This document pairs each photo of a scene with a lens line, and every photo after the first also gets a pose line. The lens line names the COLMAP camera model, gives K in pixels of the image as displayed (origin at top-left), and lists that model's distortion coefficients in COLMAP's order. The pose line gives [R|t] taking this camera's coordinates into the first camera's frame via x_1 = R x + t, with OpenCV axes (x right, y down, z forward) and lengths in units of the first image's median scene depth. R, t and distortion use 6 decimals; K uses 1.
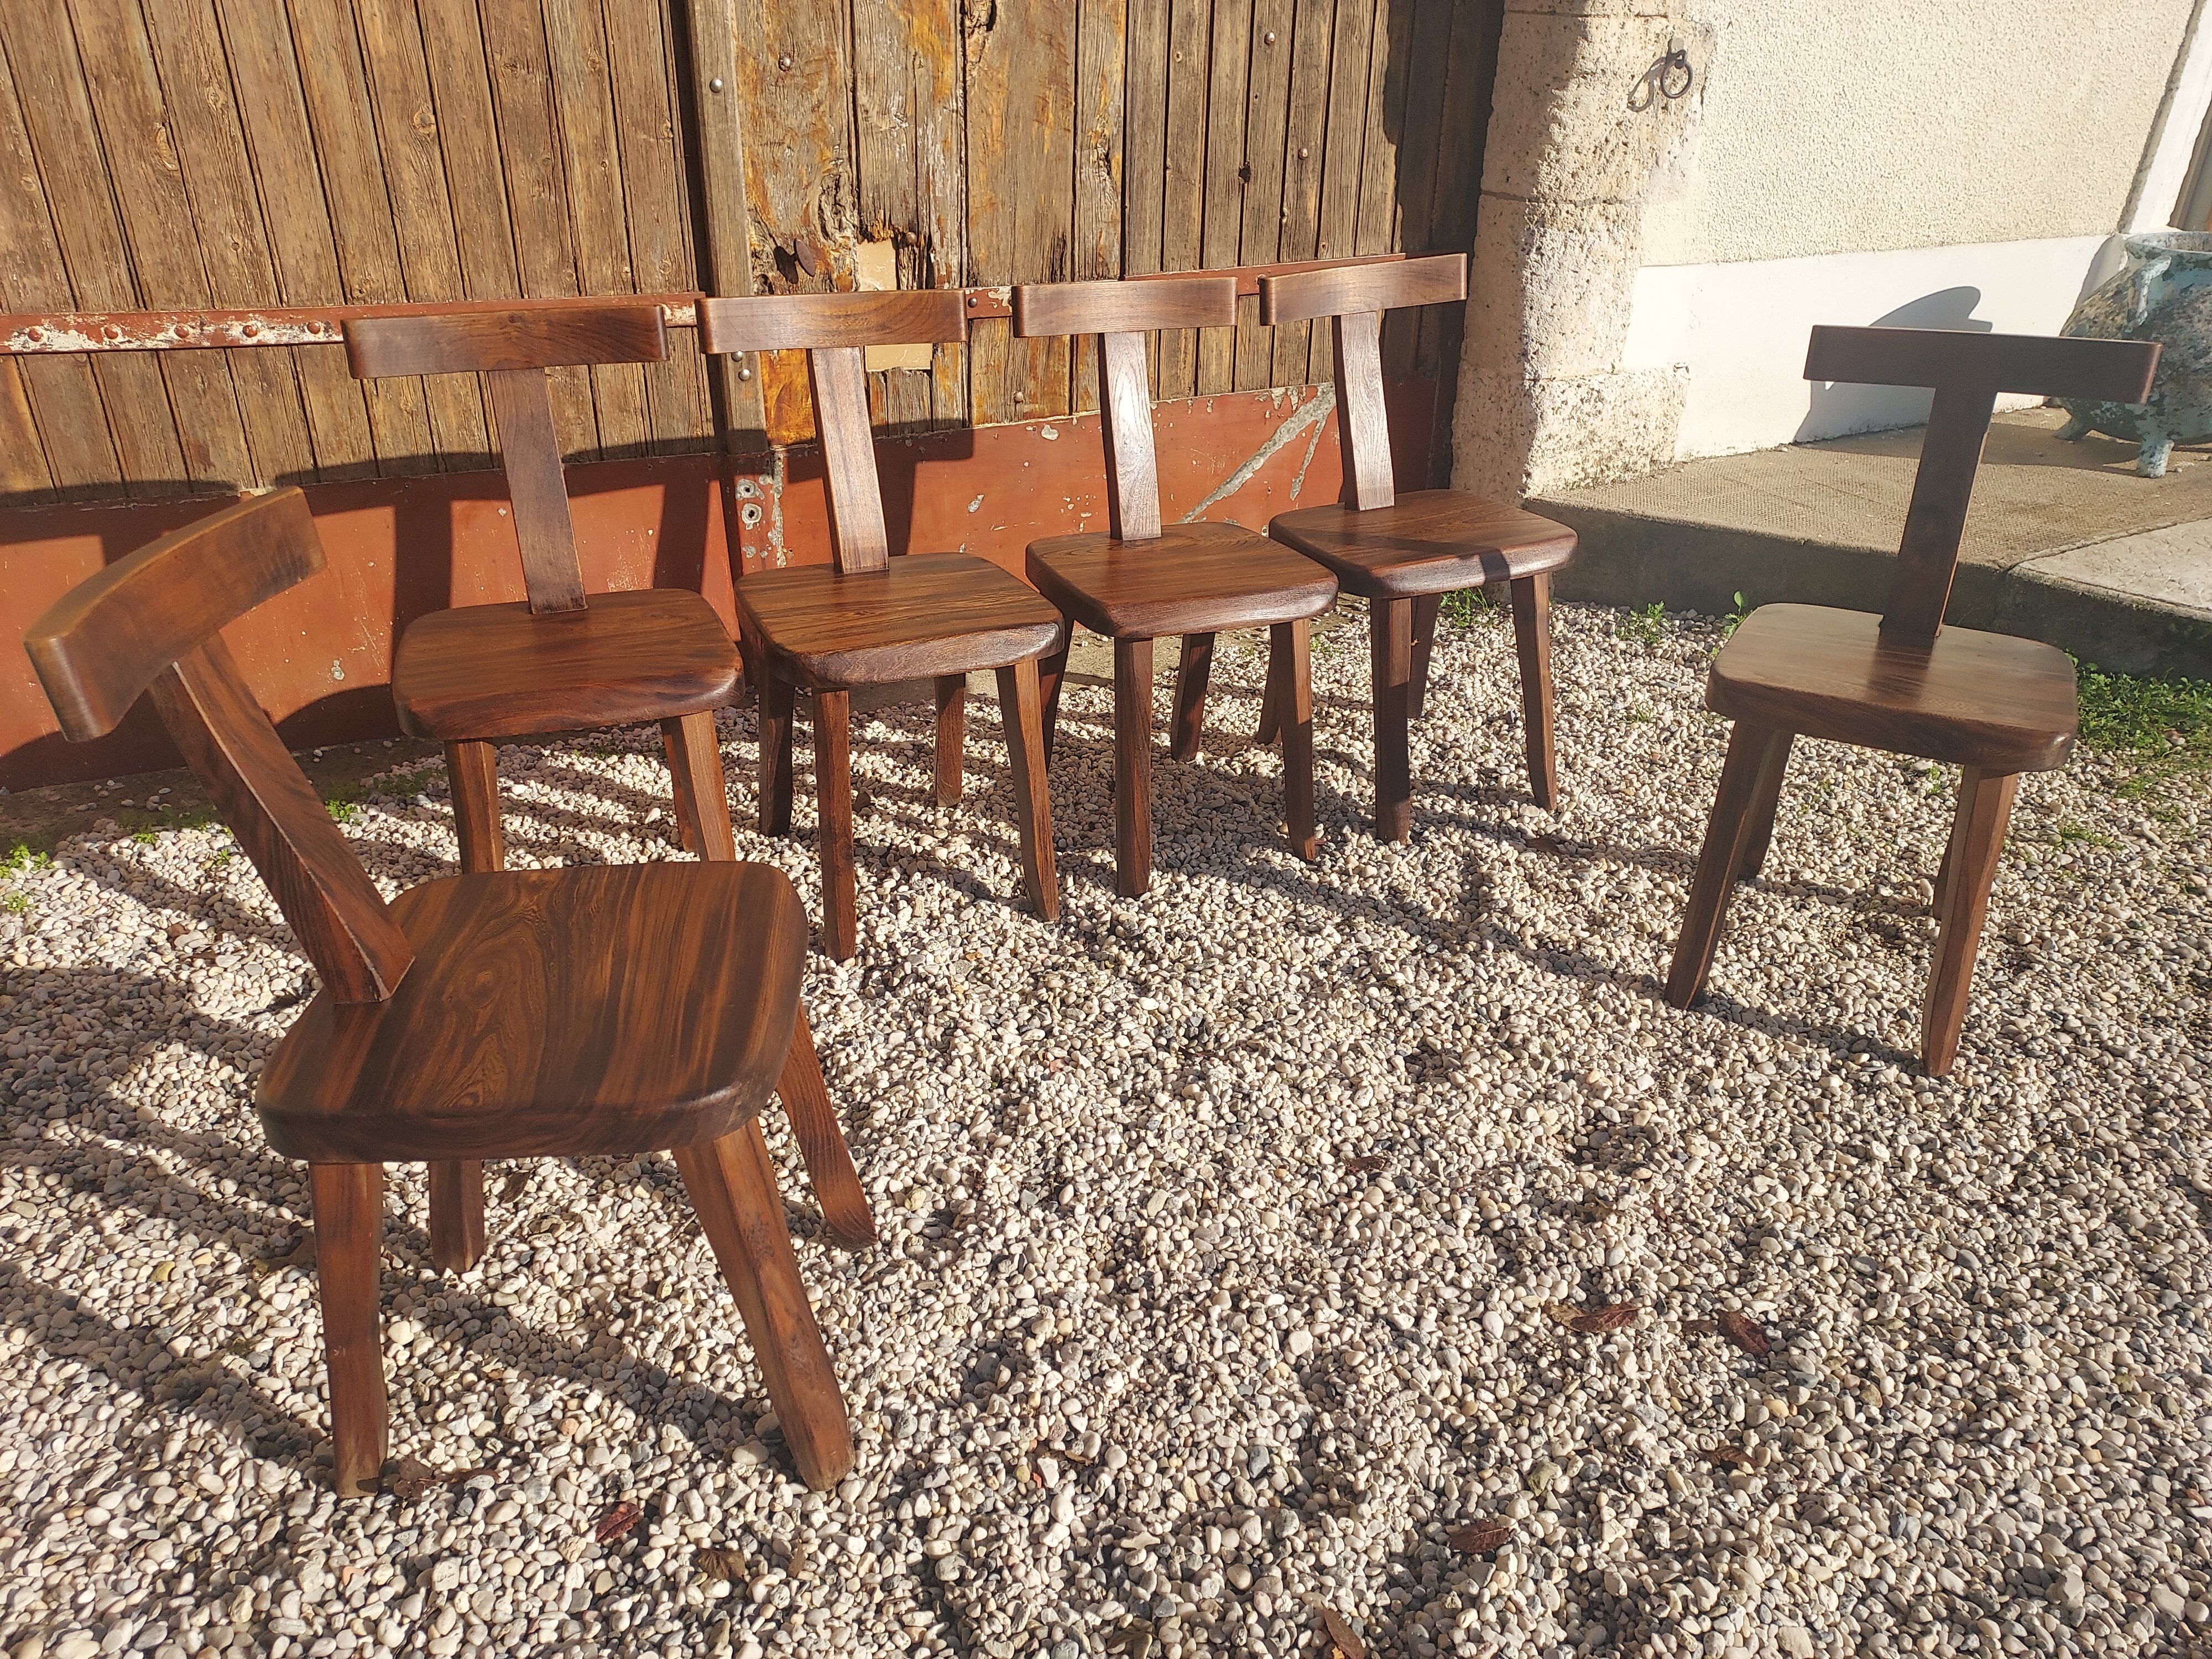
lens RADIAL K [[1637.2, 0, 1106.0], [0, 1637.2, 829.5], [0, 0, 1]] dist [0.048464, -0.046324]
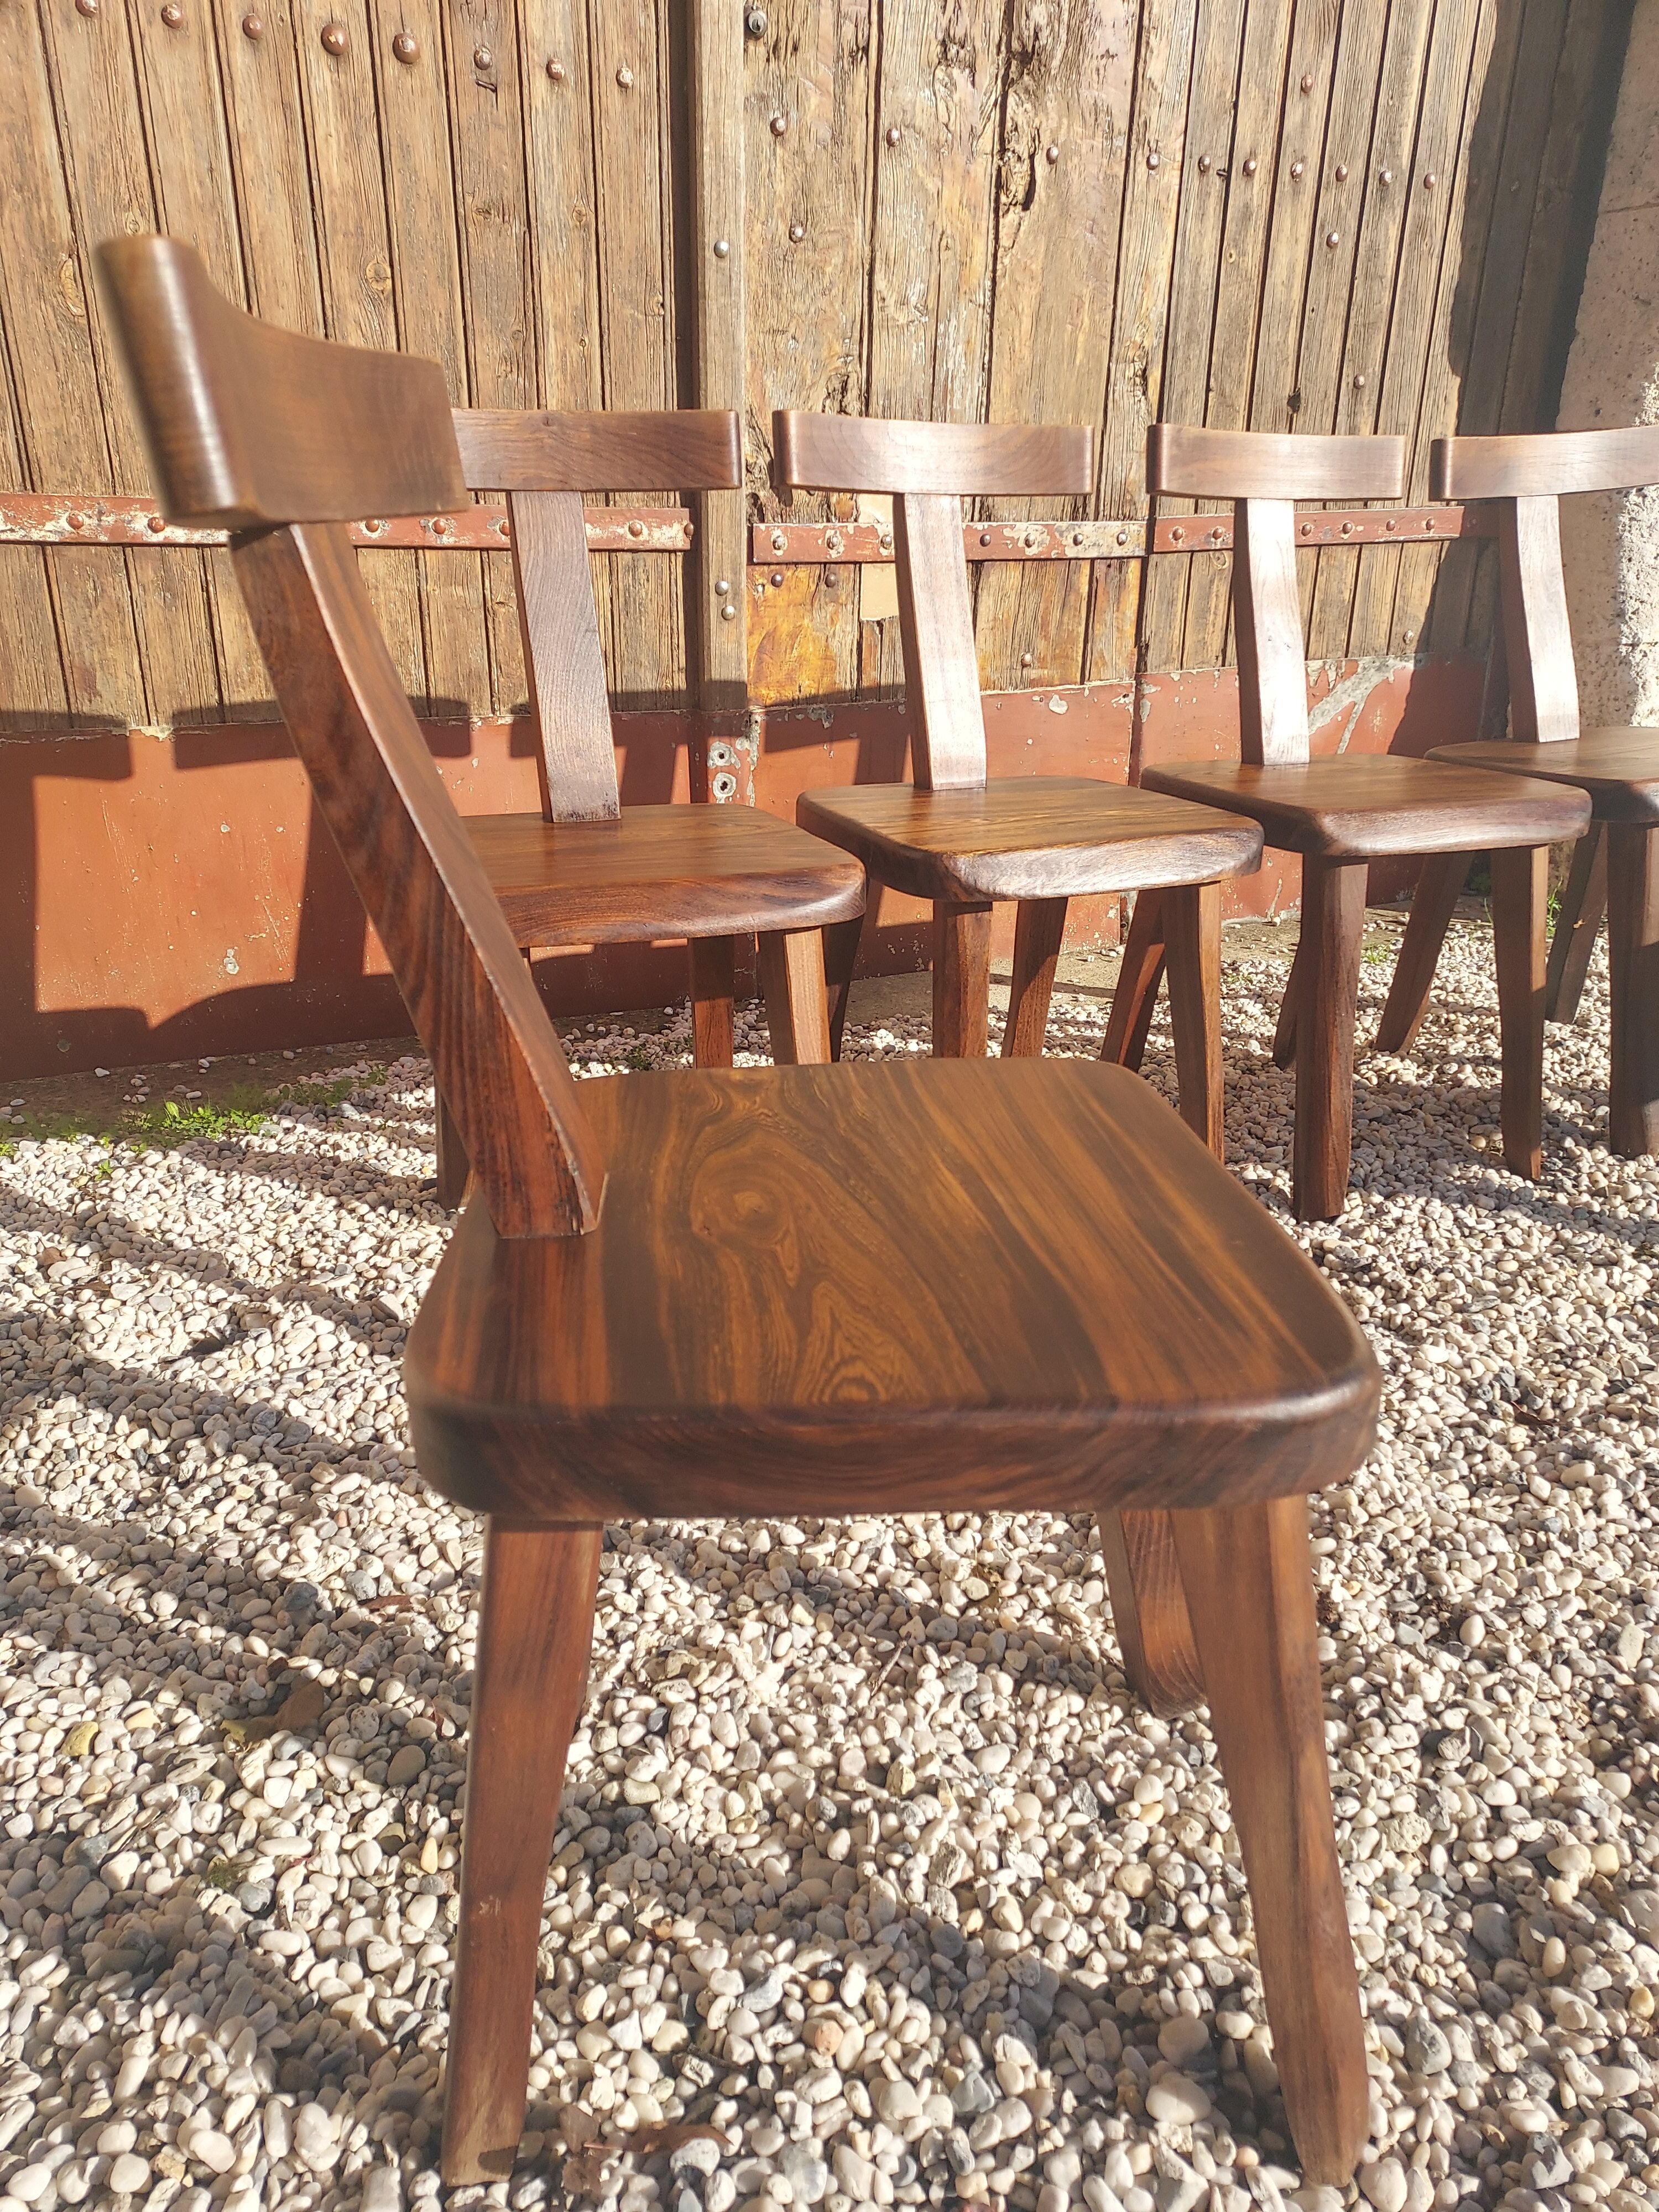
lens RADIAL K [[1648.4, 0, 829.5], [0, 1648.4, 1106.0], [0, 0, 1]] dist [0.073426, -0.074635]
pose [[0.999816, 0.001414, -0.019111, -0.258724], [-0.003227, 0.995458, -0.095152, 0.083166], [0.018890, 0.095196, 0.995279, 0.333577]]
